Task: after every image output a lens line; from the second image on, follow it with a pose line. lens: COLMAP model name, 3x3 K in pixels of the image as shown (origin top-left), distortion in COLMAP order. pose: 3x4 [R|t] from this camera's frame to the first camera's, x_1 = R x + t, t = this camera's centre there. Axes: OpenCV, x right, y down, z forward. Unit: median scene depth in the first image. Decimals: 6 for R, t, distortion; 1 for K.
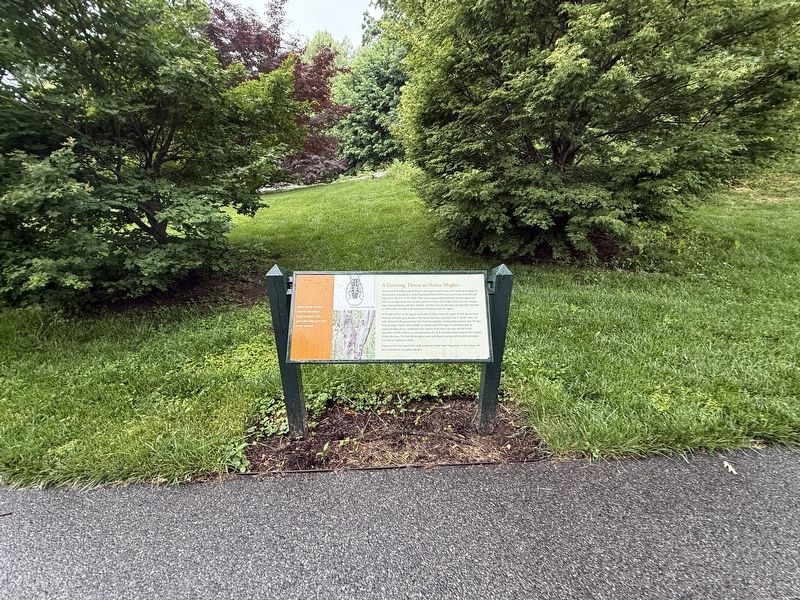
lens RADIAL K [[350.6, 0, 402.2], [0, 350.6, 298.6], [0, 0, 1]] dist [-0.001302, -0.000027]
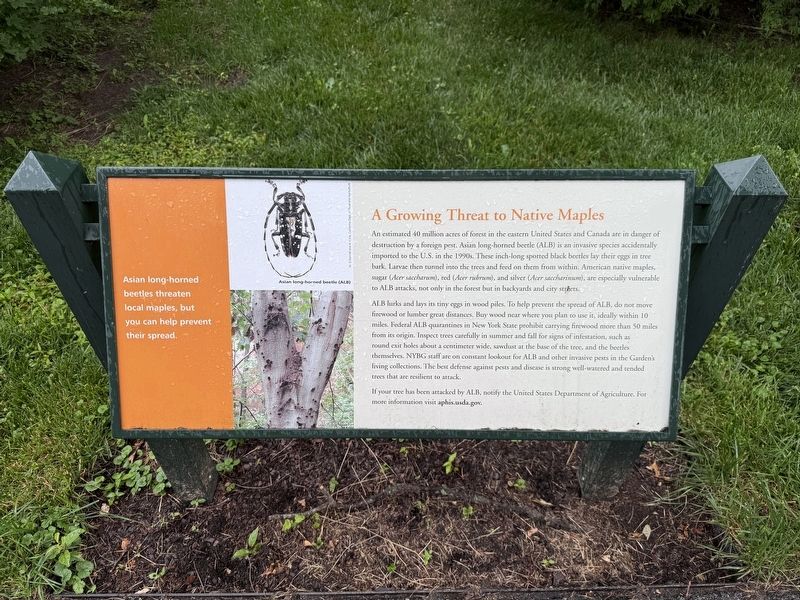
lens RADIAL K [[565.3, 0, 398.7], [0, 565.3, 296.7], [0, 0, 1]] dist [0.013107, -0.025262]
pose [[0.999785, 0.015867, -0.013370, -0.020975], [-0.009454, 0.921953, 0.387186, -0.155538], [0.018470, -0.386976, 0.921905, 0.429815]]
